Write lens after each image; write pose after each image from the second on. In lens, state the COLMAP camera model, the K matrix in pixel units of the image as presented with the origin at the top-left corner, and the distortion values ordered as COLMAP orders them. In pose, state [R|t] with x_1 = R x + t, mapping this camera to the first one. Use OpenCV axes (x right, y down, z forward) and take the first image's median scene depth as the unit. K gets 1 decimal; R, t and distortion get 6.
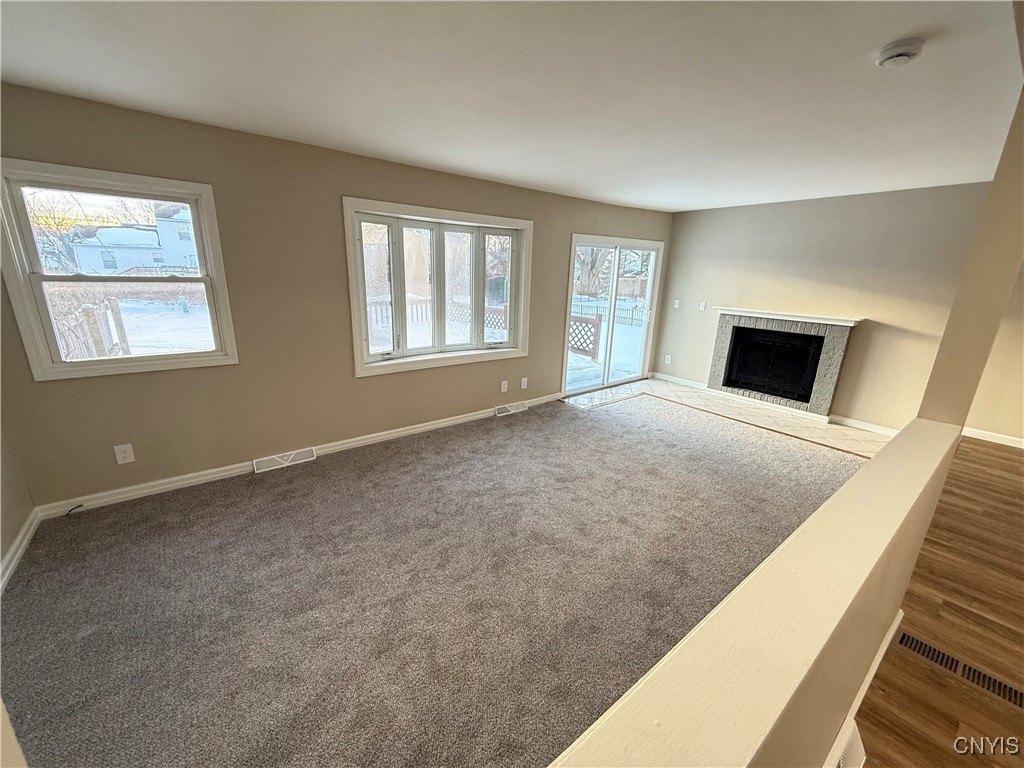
lens RADIAL K [[406.6, 0, 509.3], [0, 406.6, 383.9], [0, 0, 1]] dist [0.000143, -0.000509]
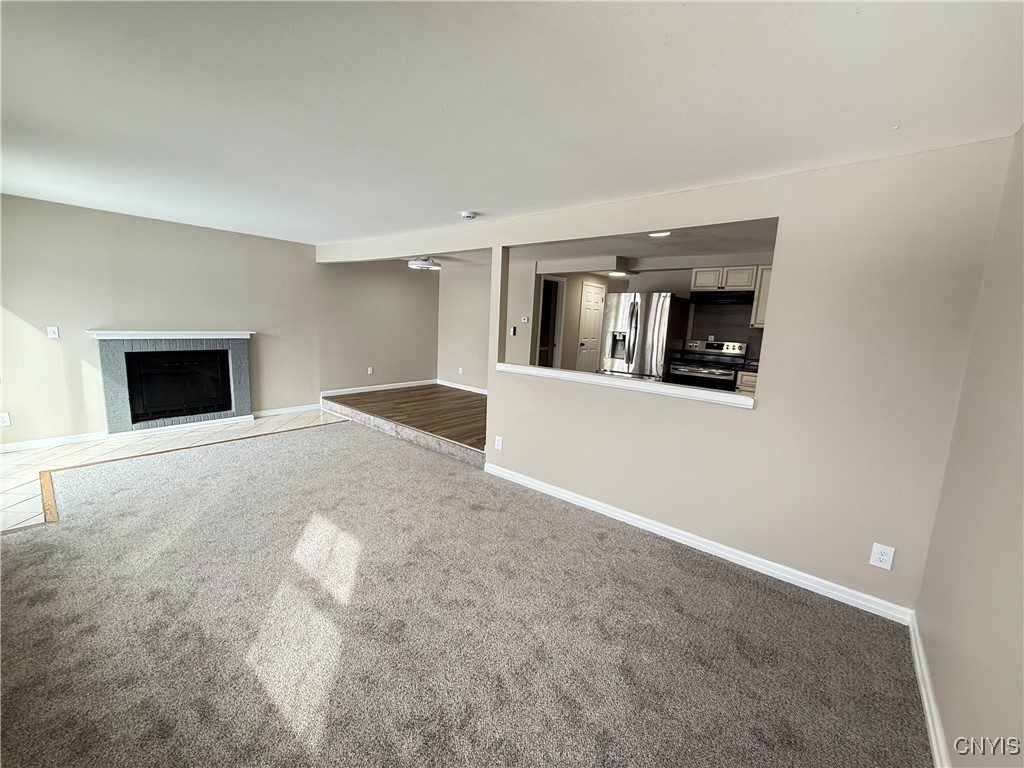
lens RADIAL K [[406.6, 0, 507.6], [0, 406.6, 382.0], [0, 0, 1]] dist [0.000143, -0.000509]
pose [[-0.213690, -0.188125, 0.958616, -0.508670], [0.212935, 0.948718, 0.233649, -0.131543], [-0.953412, 0.254052, -0.162673, 0.467517]]
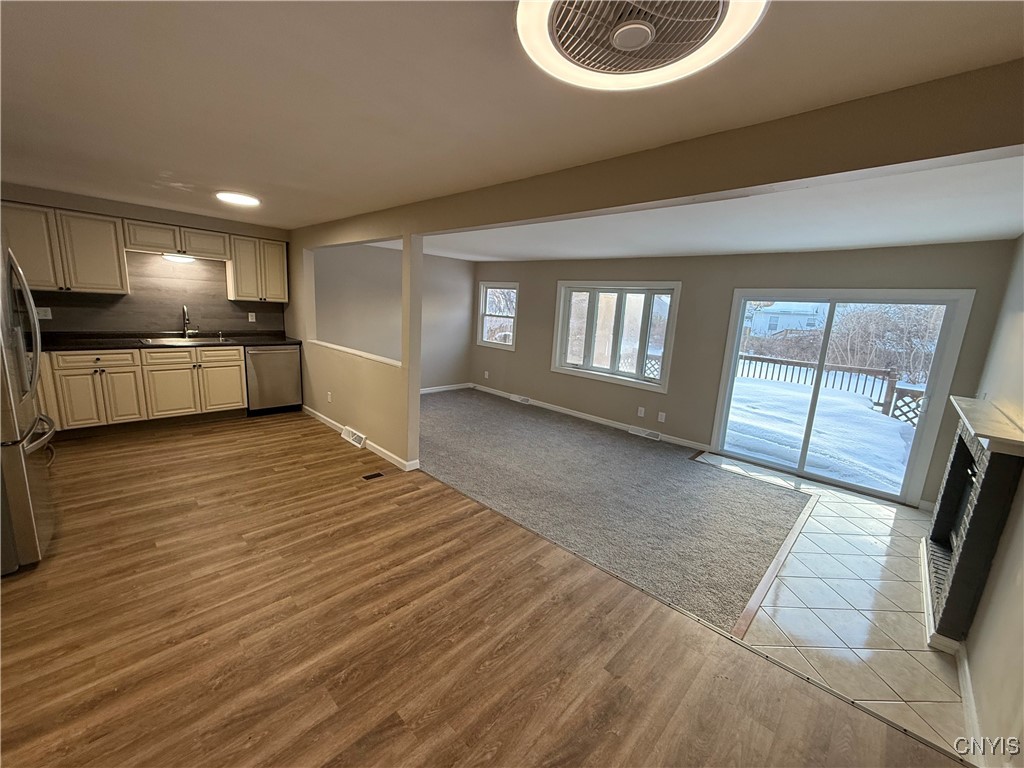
lens RADIAL K [[406.6, 0, 508.5], [0, 406.6, 385.6], [0, 0, 1]] dist [0.000143, -0.000509]
pose [[0.144290, 0.171722, -0.974521, 1.150169], [-0.318412, 0.940506, 0.118583, -0.089658], [0.936907, 0.293189, 0.190384, 0.371720]]
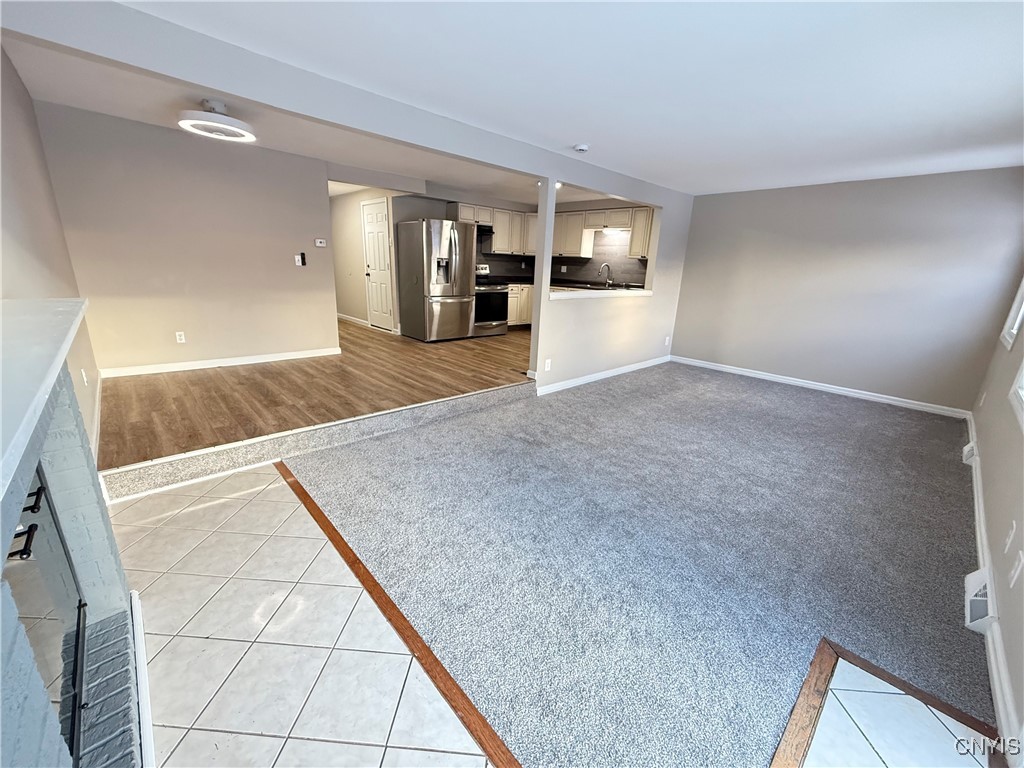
lens RADIAL K [[406.6, 0, 506.3], [0, 406.6, 386.9], [0, 0, 1]] dist [0.000143, -0.000509]
pose [[-0.993798, -0.042968, -0.102562, 0.523362], [-0.091142, 0.843137, 0.529918, -0.280771], [0.063704, 0.535979, -0.841824, 1.245604]]
